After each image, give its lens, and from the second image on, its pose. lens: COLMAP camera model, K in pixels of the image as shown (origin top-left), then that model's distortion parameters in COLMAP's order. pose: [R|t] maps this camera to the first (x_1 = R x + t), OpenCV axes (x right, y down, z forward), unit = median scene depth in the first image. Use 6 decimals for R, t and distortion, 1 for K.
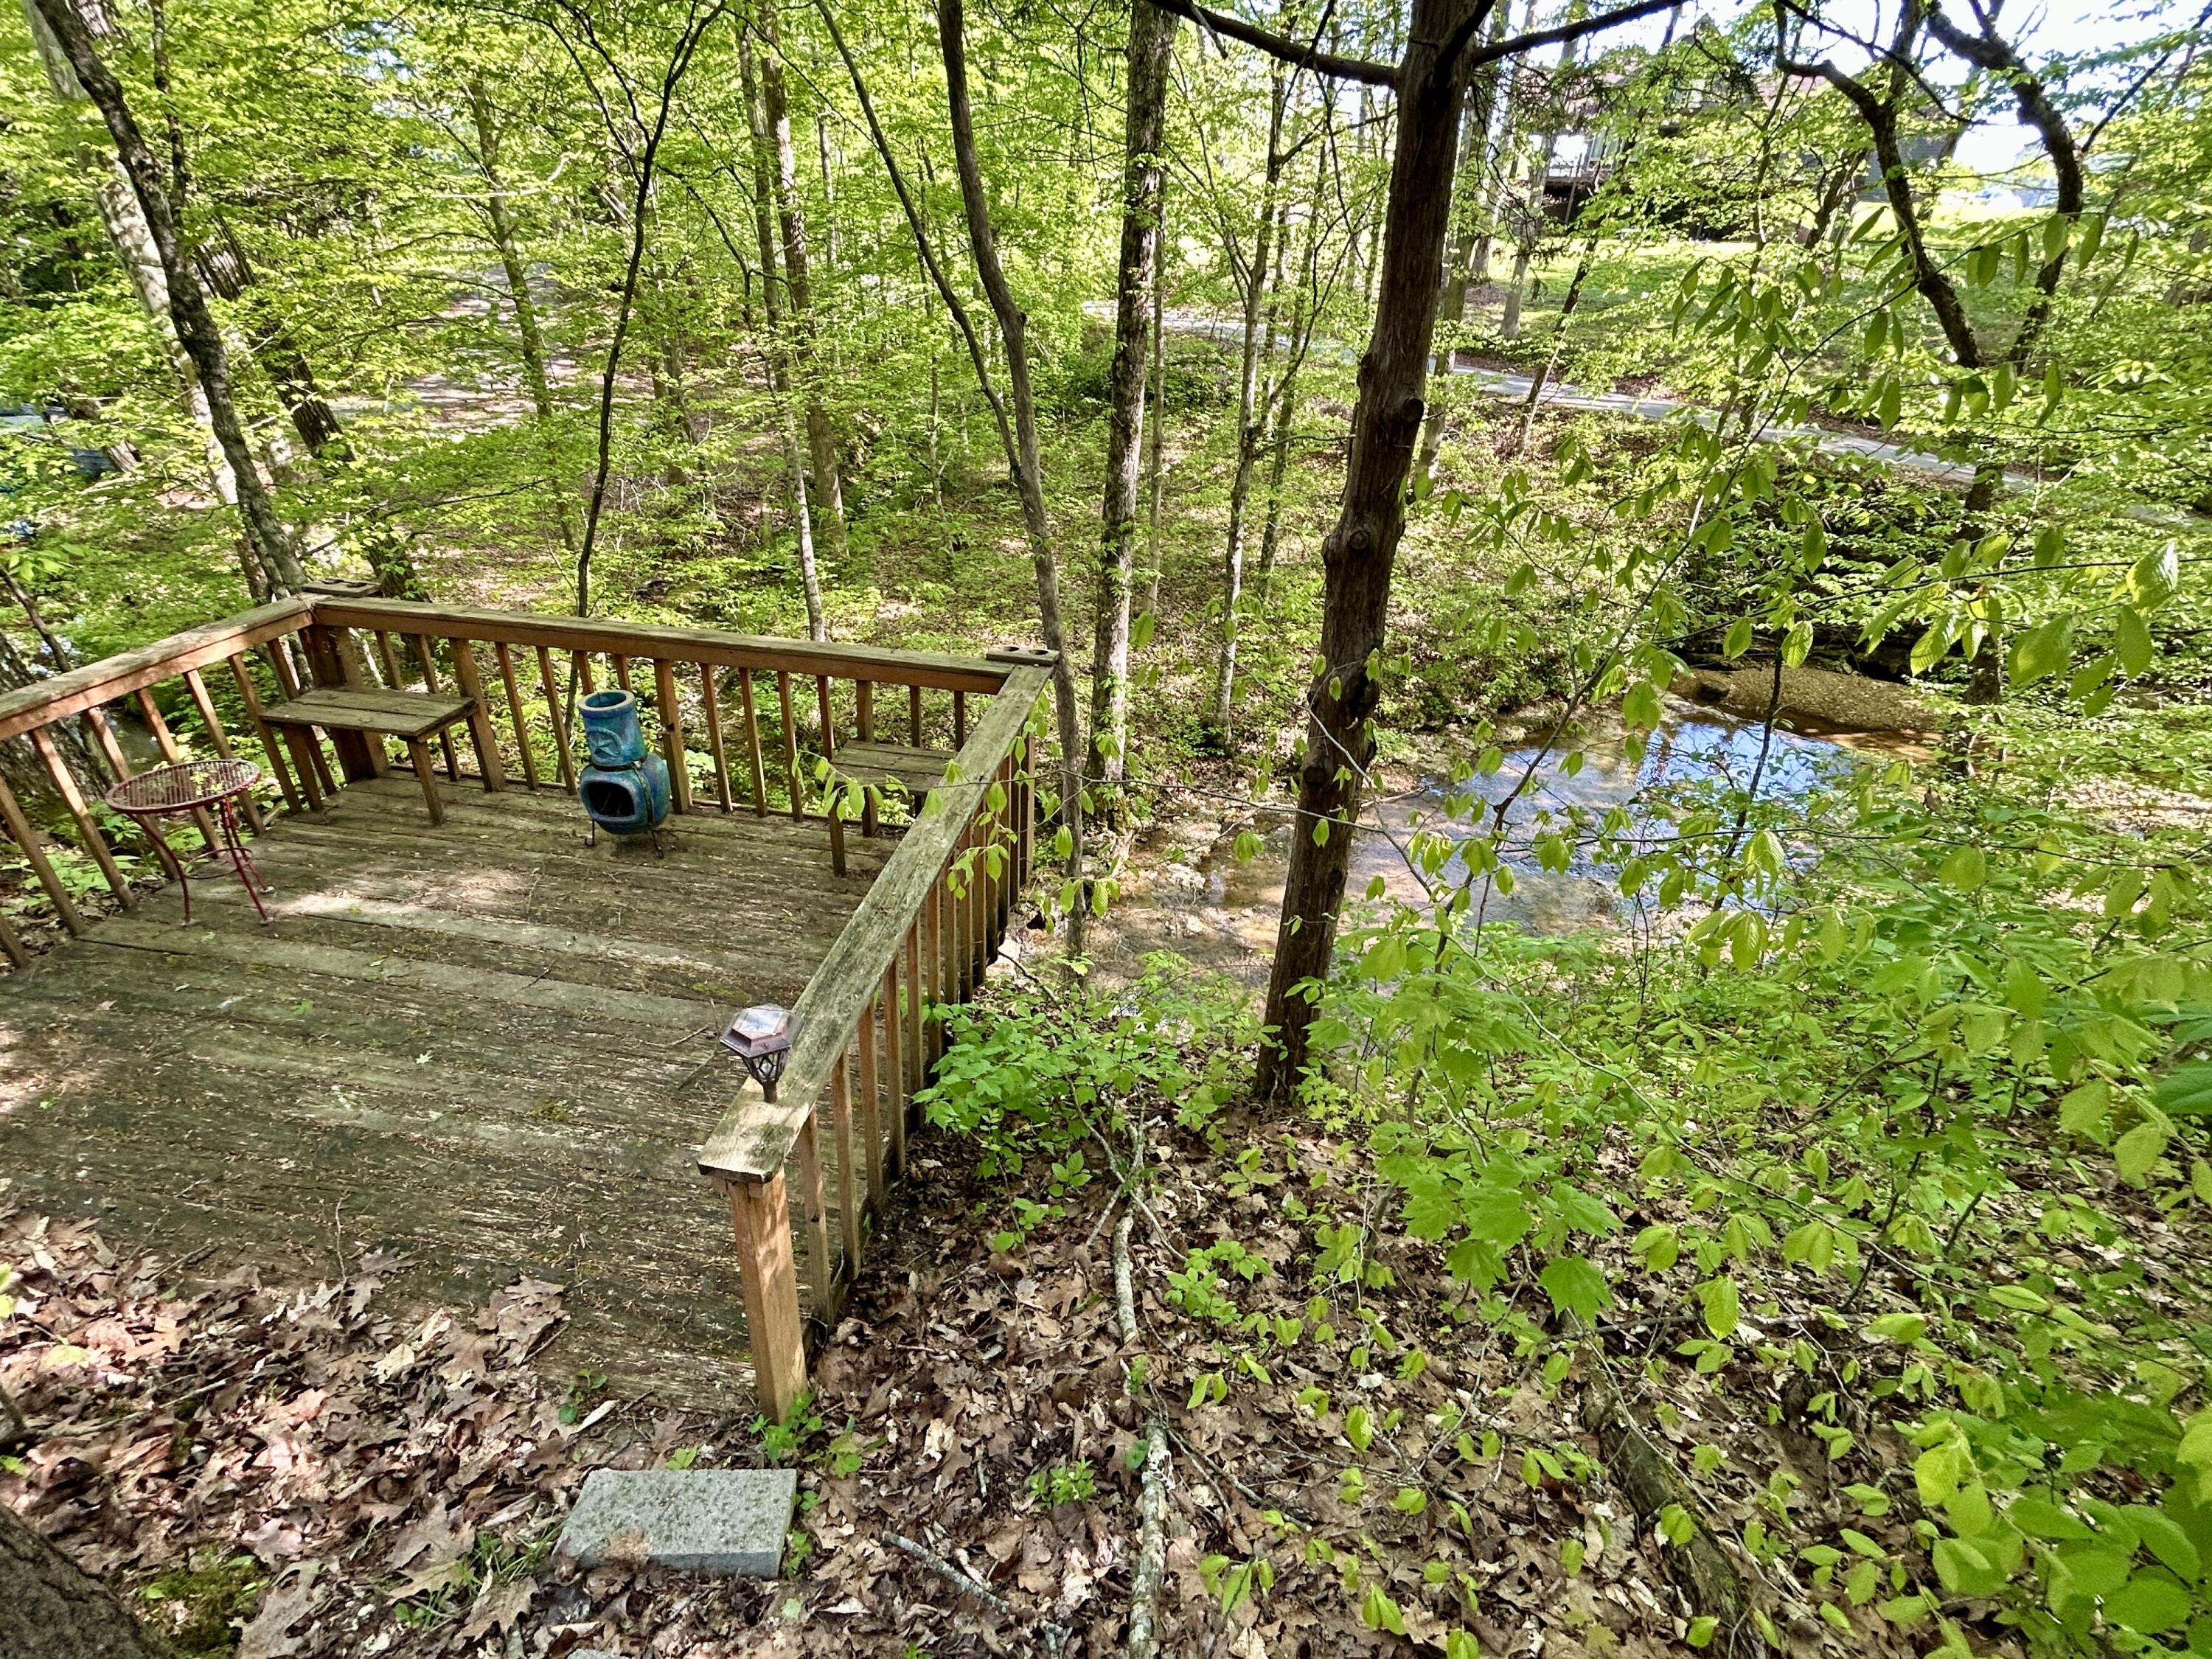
lens RADIAL K [[1064.4, 0, 1107.2], [0, 1064.4, 819.7], [0, 0, 1]] dist [-0.000036, 0.000998]
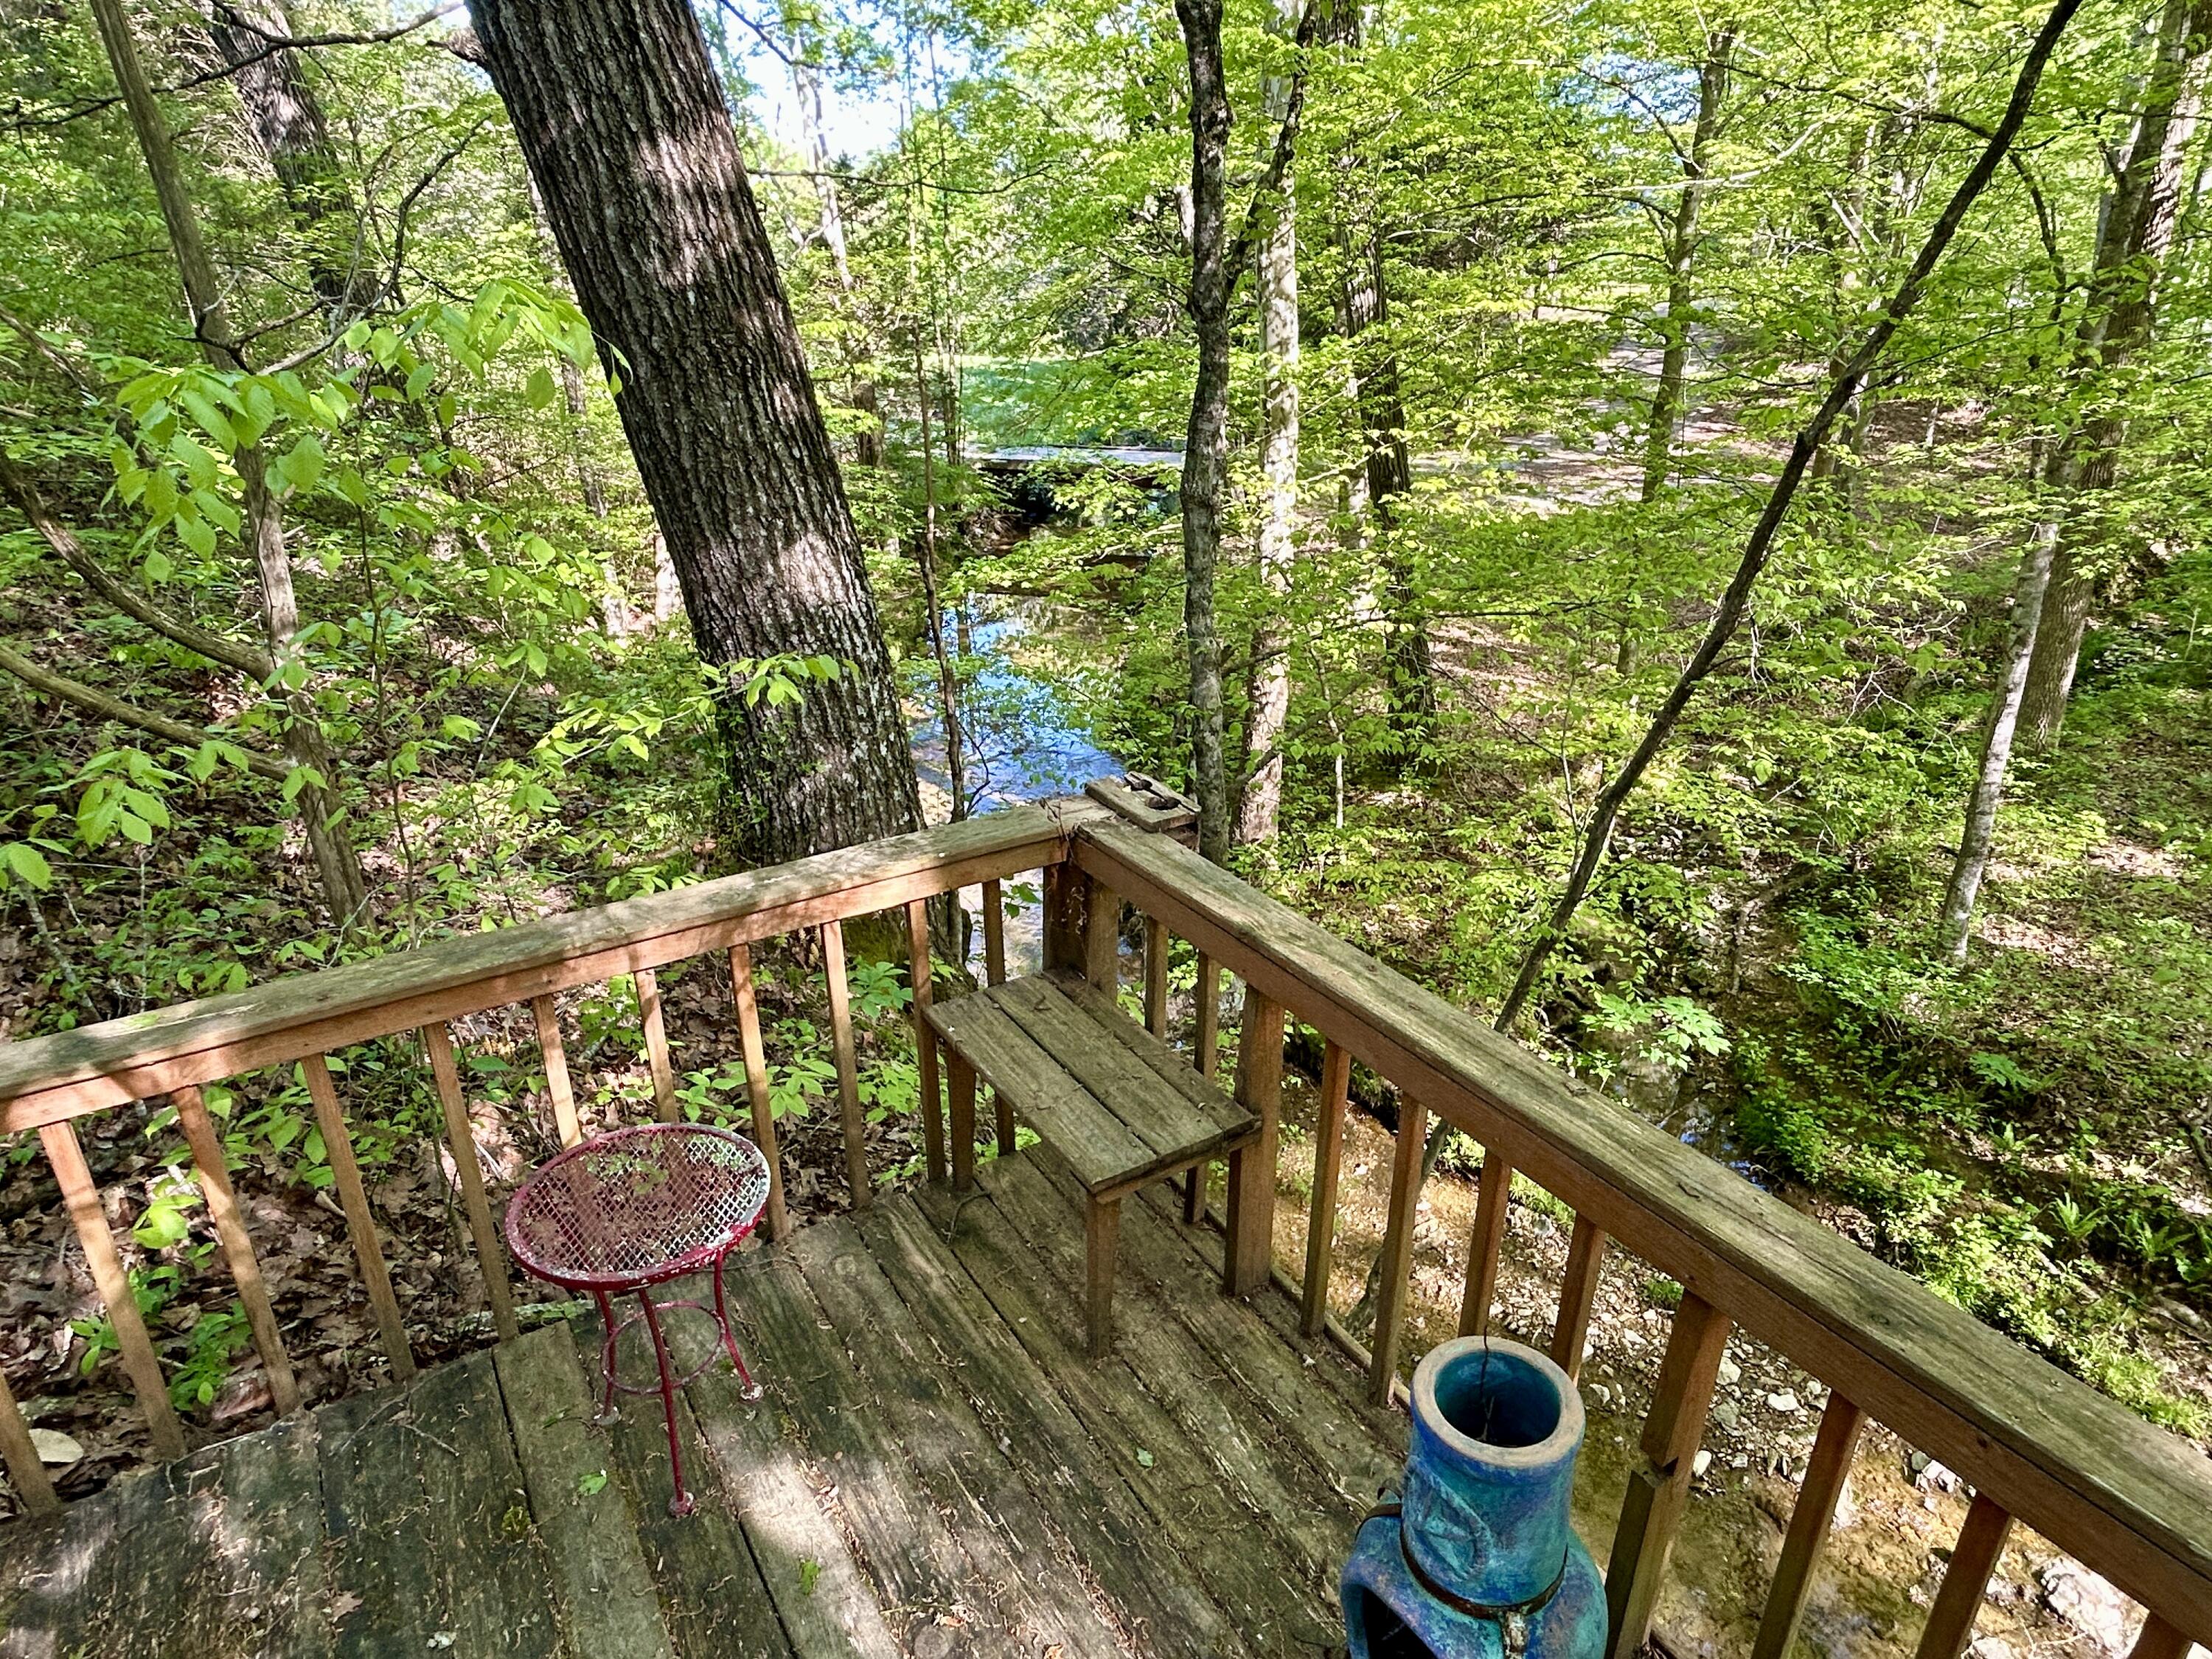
lens RADIAL K [[1315.0, 0, 1095.9], [0, 1315.0, 811.2], [0, 0, 1]] dist [-0.005294, 0.007786]
pose [[0.656479, 0.249279, -0.711966, -0.086113], [-0.334604, 0.942117, 0.021334, -0.067398], [0.676073, 0.224222, 0.701890, 0.165970]]
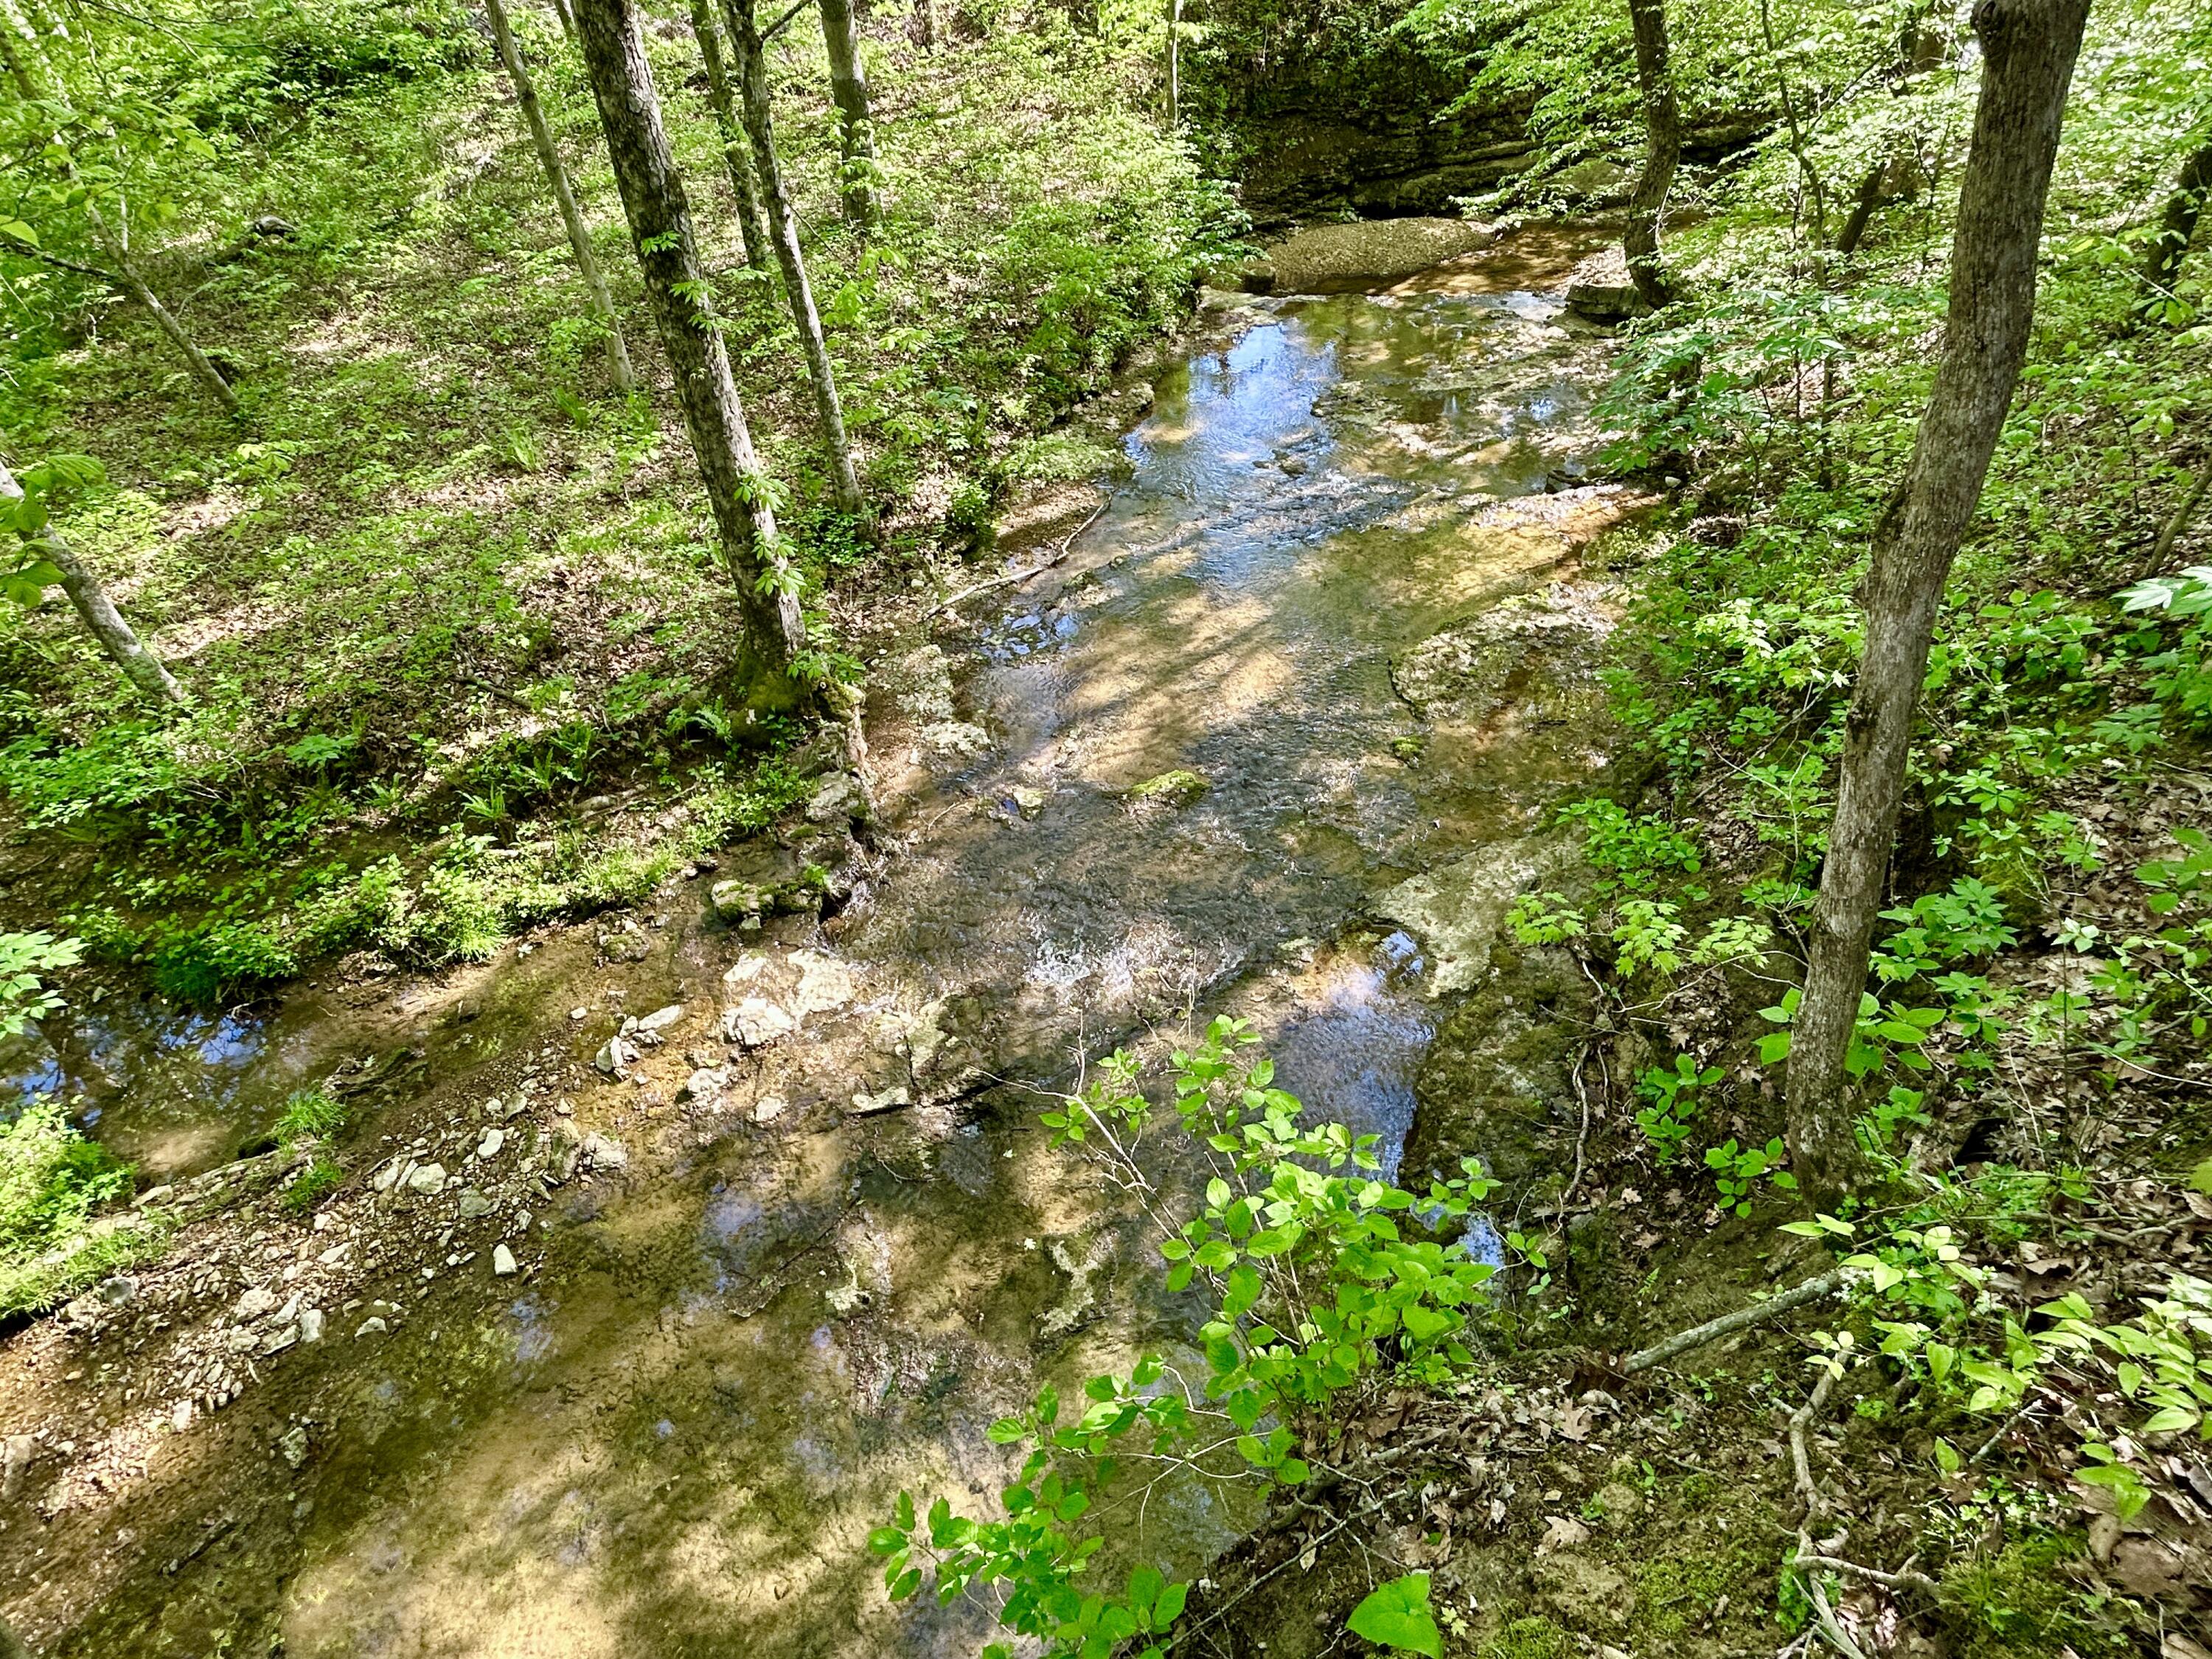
lens RADIAL K [[1163.1, 0, 1094.7], [0, 1163.1, 821.0], [0, 0, 1]] dist [0.000235, 0.001392]
pose [[0.808360, -0.453794, 0.375001, -0.154448], [0.369345, 0.886989, 0.277189, -0.069744], [-0.458409, -0.085564, 0.884613, 0.311103]]
